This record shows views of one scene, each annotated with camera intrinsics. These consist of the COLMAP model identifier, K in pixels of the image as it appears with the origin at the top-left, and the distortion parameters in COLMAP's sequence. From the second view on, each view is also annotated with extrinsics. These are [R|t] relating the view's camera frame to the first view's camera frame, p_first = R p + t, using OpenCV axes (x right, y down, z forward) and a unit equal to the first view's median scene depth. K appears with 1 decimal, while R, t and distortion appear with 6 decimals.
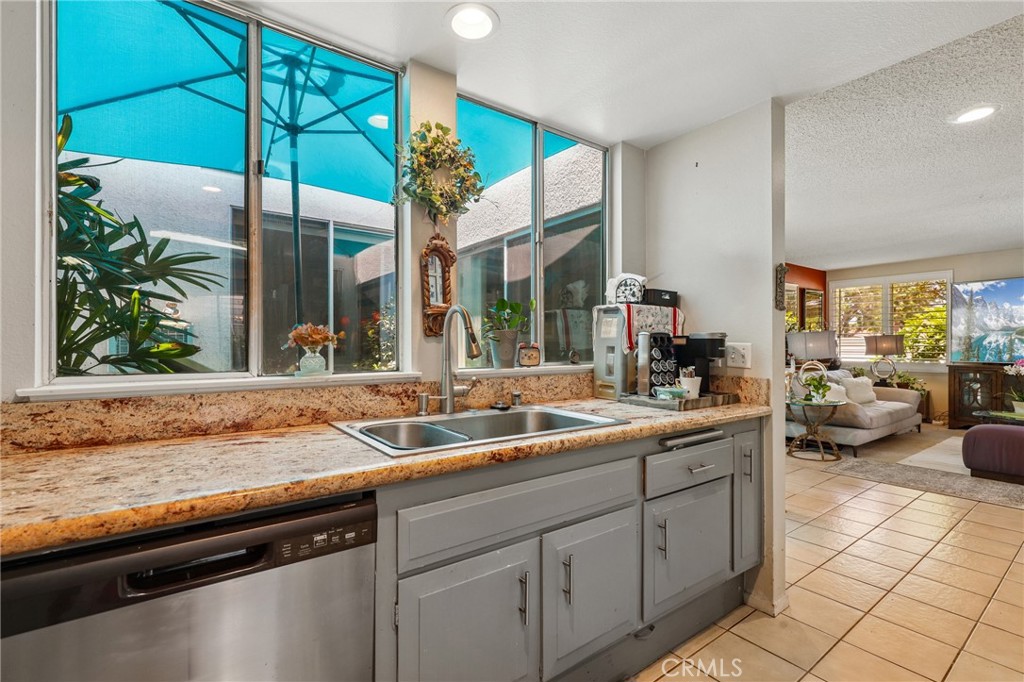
lens RADIAL K [[465.6, 0, 519.6], [0, 465.6, 346.5], [0, 0, 1]] dist [0.004668, -0.000155]
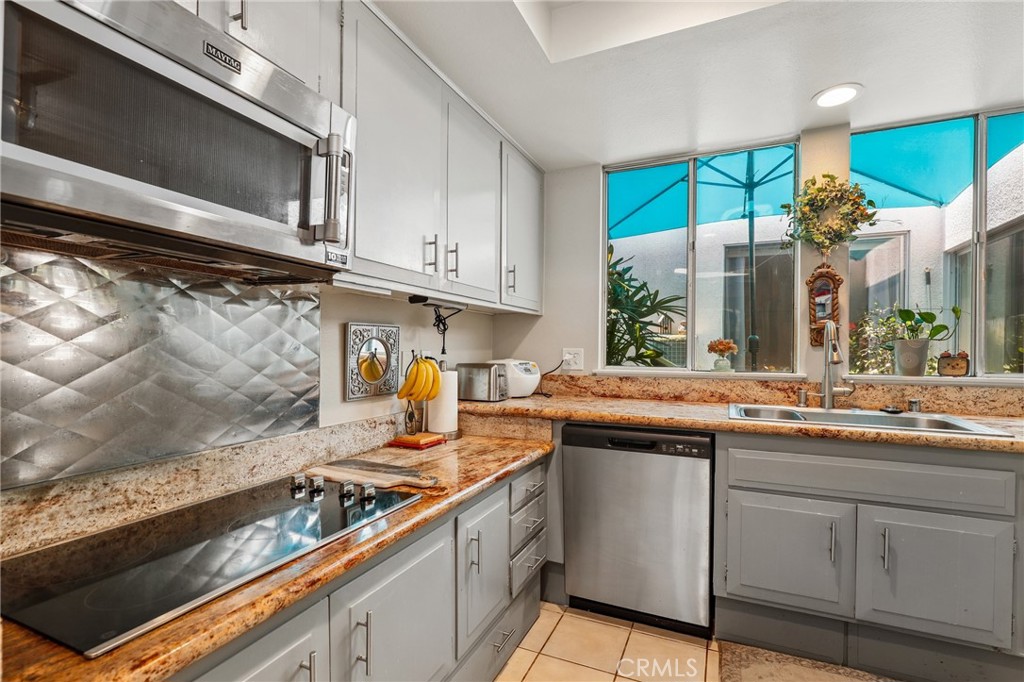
lens RADIAL K [[465.6, 0, 513.7], [0, 465.6, 346.2], [0, 0, 1]] dist [0.004668, -0.000155]
pose [[0.485199, -0.000637, -0.874403, 0.522940], [-0.009238, 0.999940, -0.005854, -0.006870], [0.874355, 0.010918, 0.485164, -0.327282]]
